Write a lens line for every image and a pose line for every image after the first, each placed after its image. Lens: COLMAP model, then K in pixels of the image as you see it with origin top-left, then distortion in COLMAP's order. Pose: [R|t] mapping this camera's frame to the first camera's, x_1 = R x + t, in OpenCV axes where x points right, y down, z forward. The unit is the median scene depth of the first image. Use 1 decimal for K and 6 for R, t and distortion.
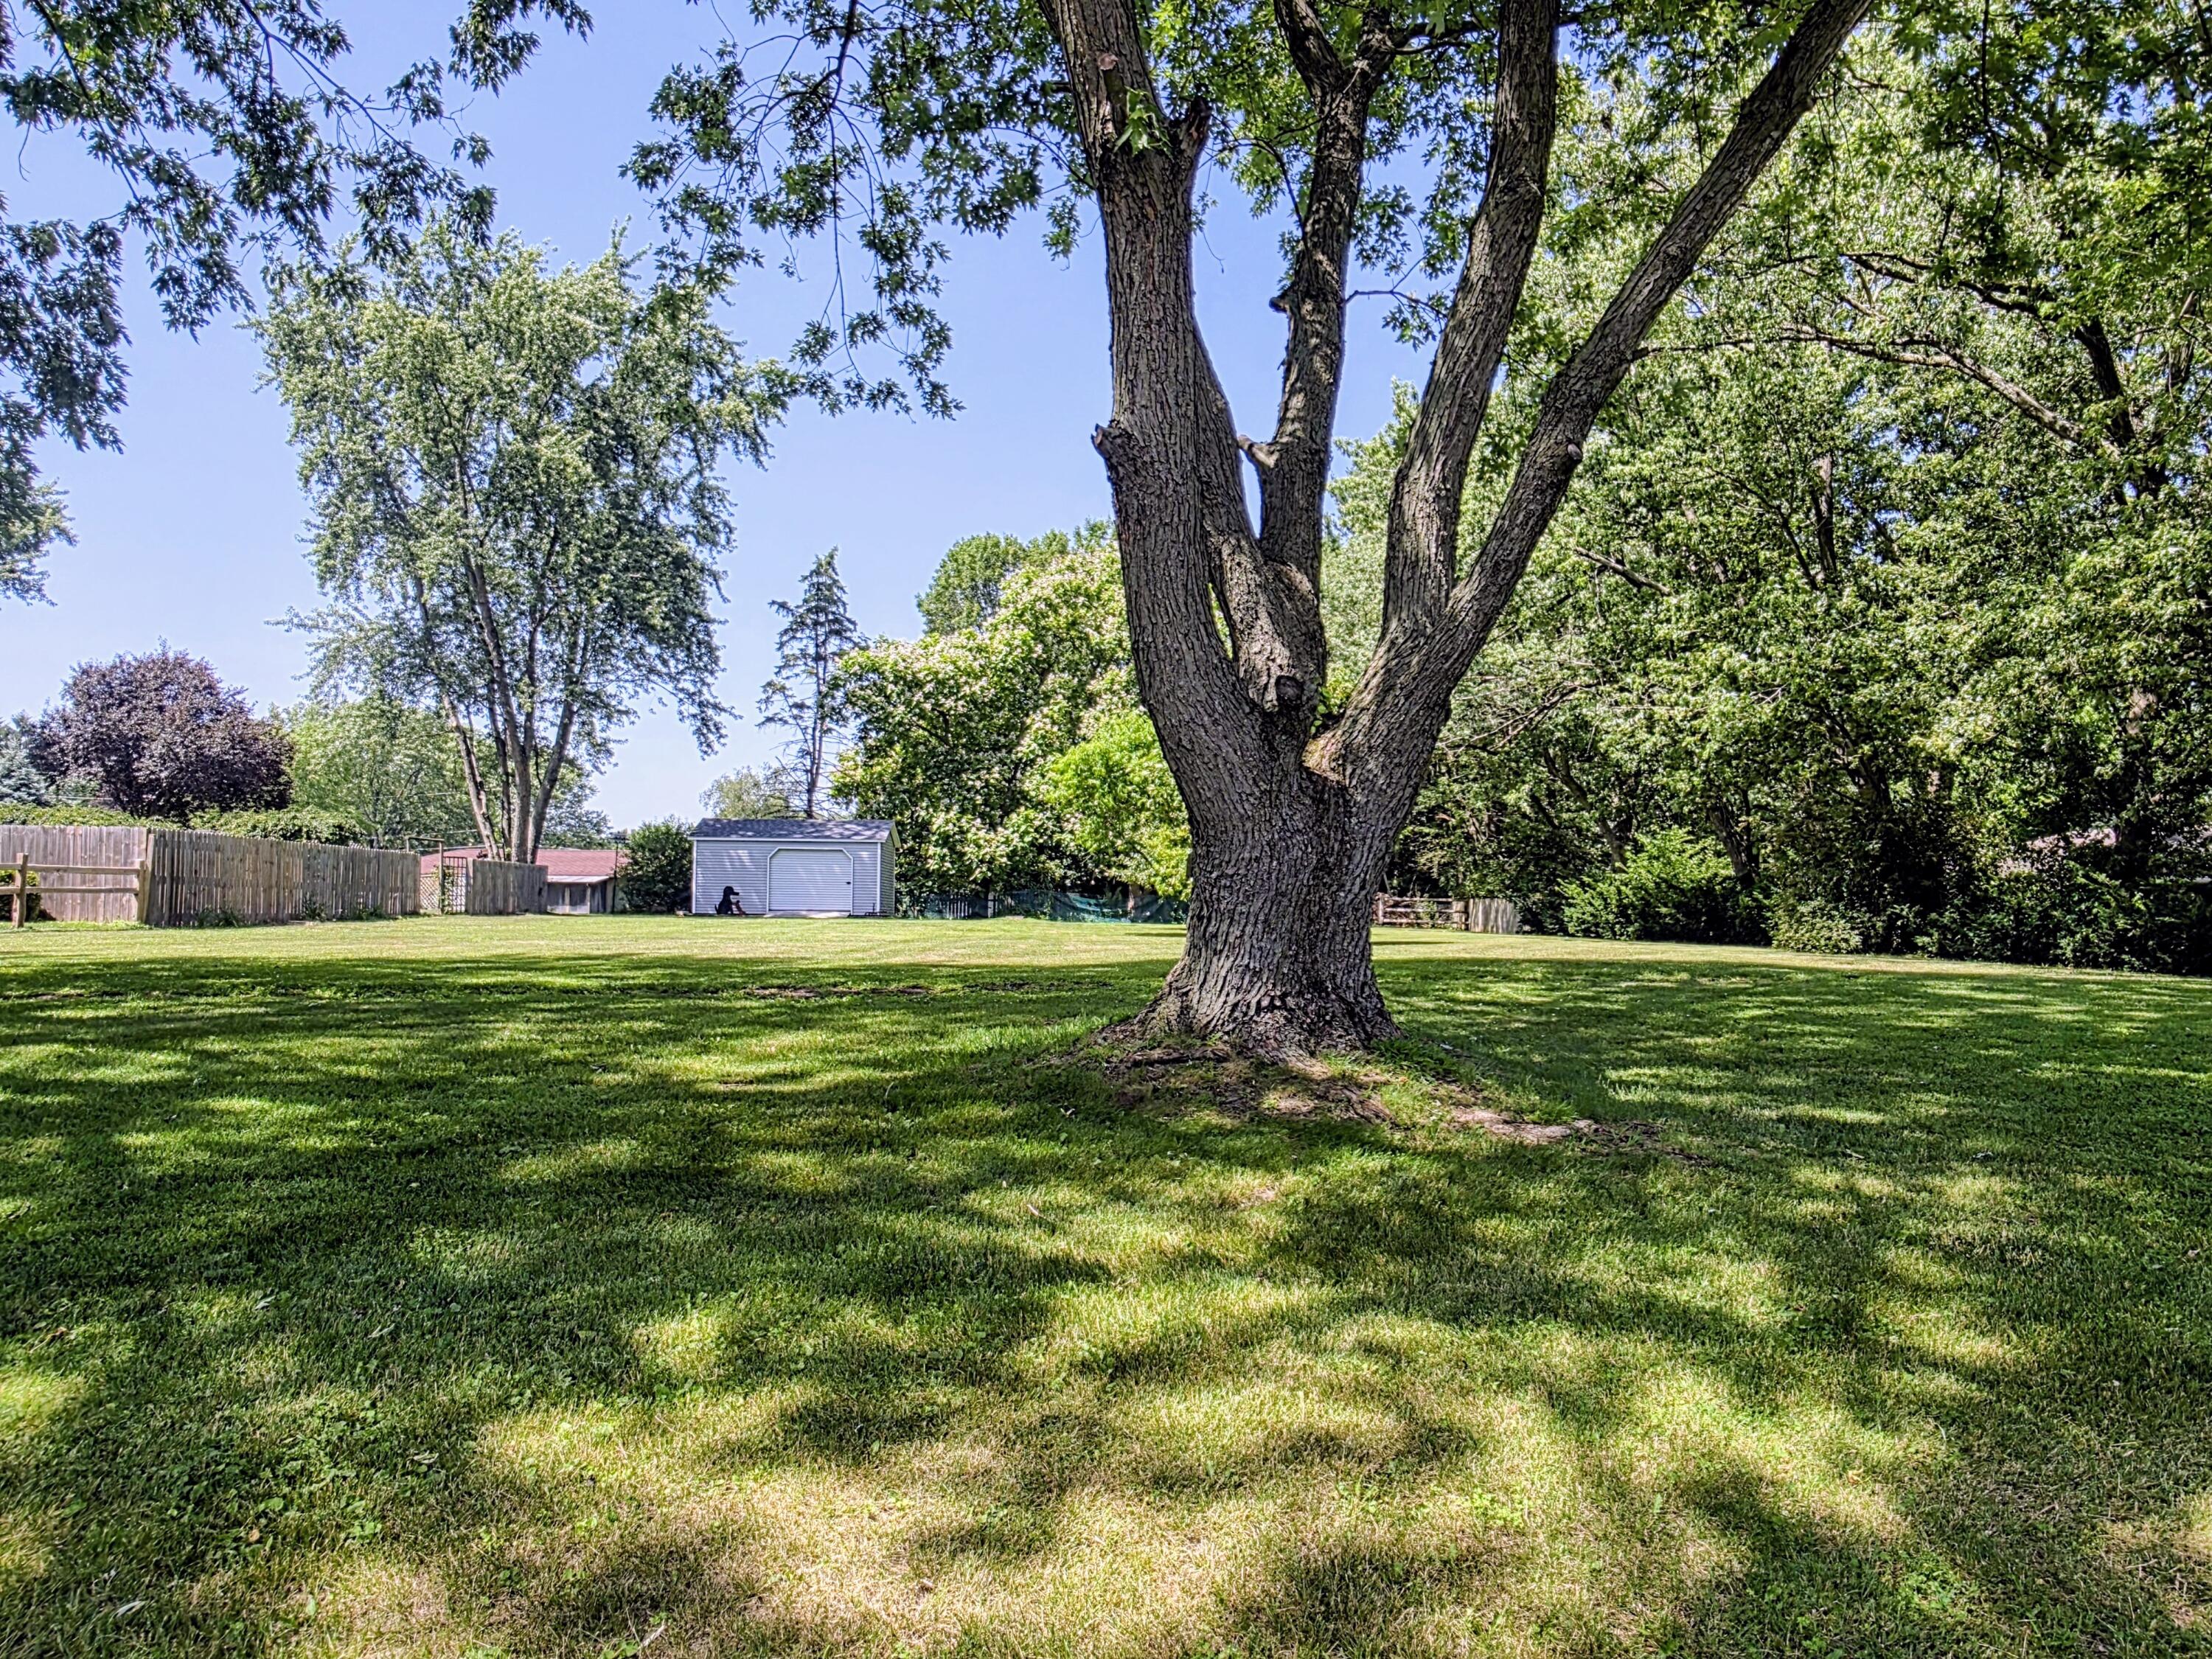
lens RADIAL K [[1529.3, 0, 1109.5], [0, 1529.3, 881.9], [0, 0, 1]] dist [0.026069, -0.000804]
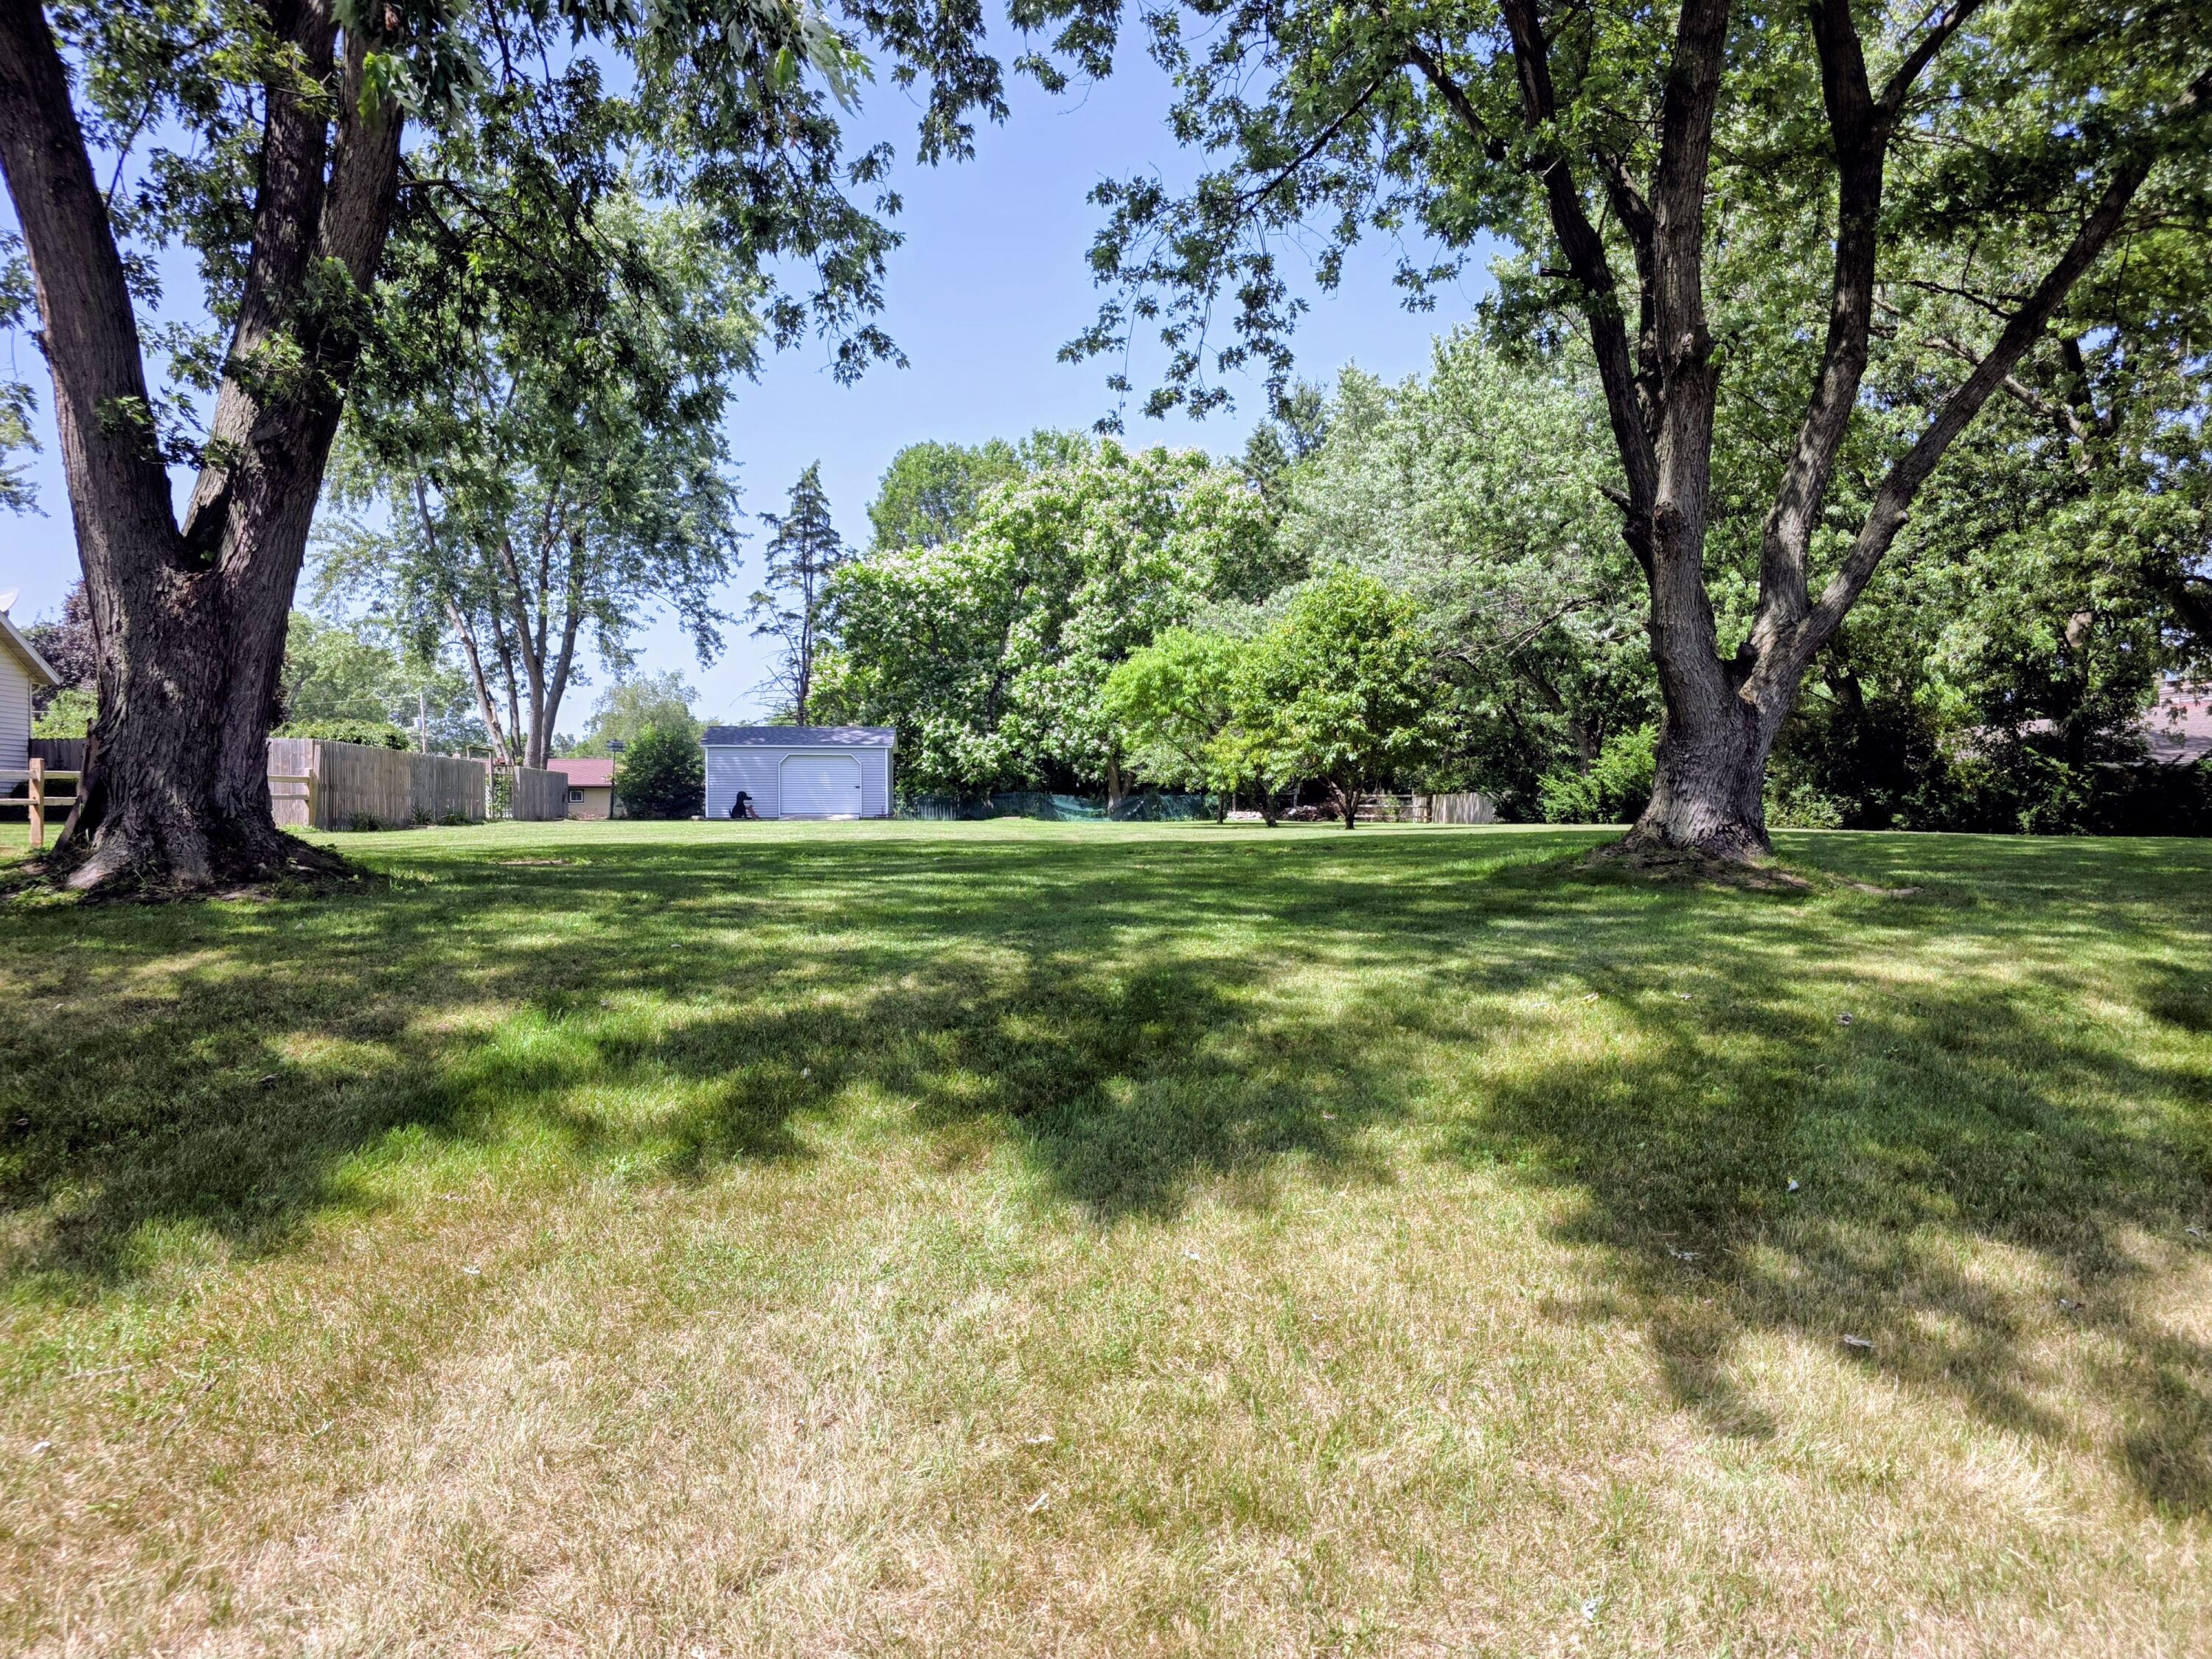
lens RADIAL K [[1579.1, 0, 1106.0], [0, 1579.1, 829.5], [0, 0, 1]] dist [0.096089, -0.077685]
pose [[0.995520, -0.014803, 0.093386, -0.095338], [0.012311, 0.999554, 0.027208, 0.002341], [-0.093747, -0.025937, 0.995258, -0.089418]]
